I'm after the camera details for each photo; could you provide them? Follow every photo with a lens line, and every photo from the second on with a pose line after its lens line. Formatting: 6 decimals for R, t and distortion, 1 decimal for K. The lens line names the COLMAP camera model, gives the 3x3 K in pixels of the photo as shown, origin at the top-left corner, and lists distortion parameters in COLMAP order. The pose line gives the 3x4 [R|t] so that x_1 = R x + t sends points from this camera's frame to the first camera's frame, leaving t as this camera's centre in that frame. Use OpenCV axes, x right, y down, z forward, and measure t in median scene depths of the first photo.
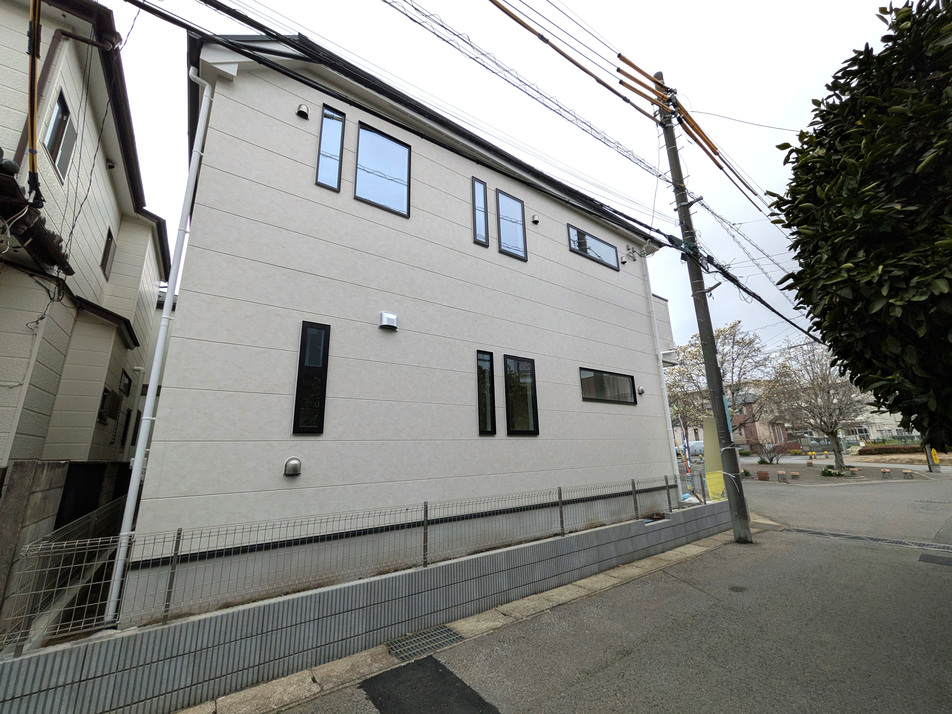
lens RADIAL K [[377.1, 0, 479.2], [0, 377.1, 356.4], [0, 0, 1]] dist [-0.002054, 0.000234]
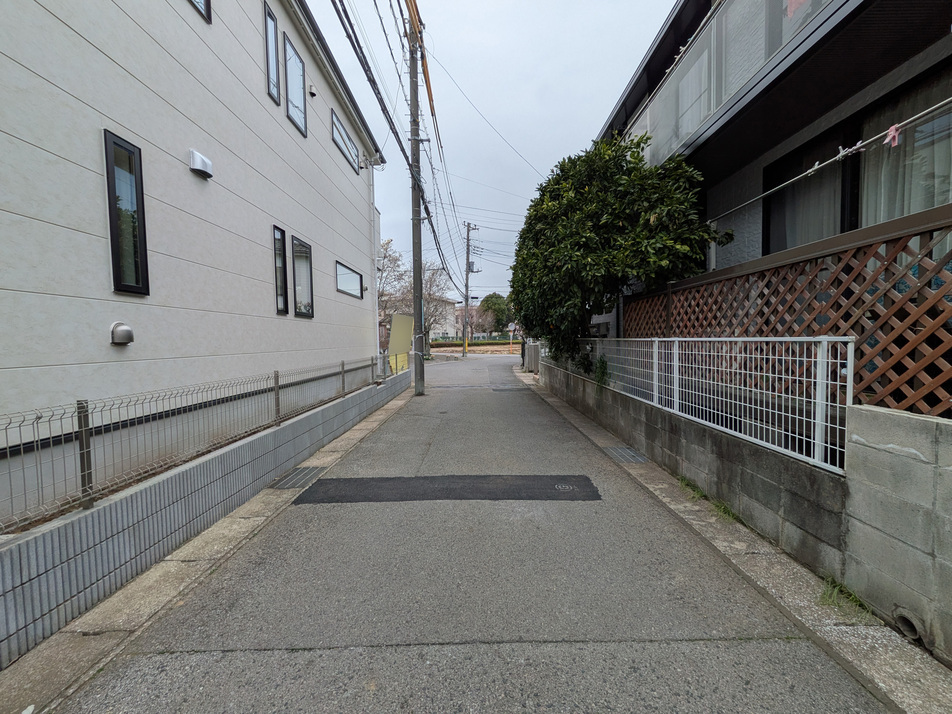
lens RADIAL K [[377.1, 0, 479.2], [0, 377.1, 356.4], [0, 0, 1]] dist [-0.002054, 0.000234]
pose [[0.585175, -0.019007, 0.810685, -0.702521], [-0.198198, 0.966052, 0.165714, 0.063047], [-0.786313, -0.257647, 0.561542, -0.028899]]
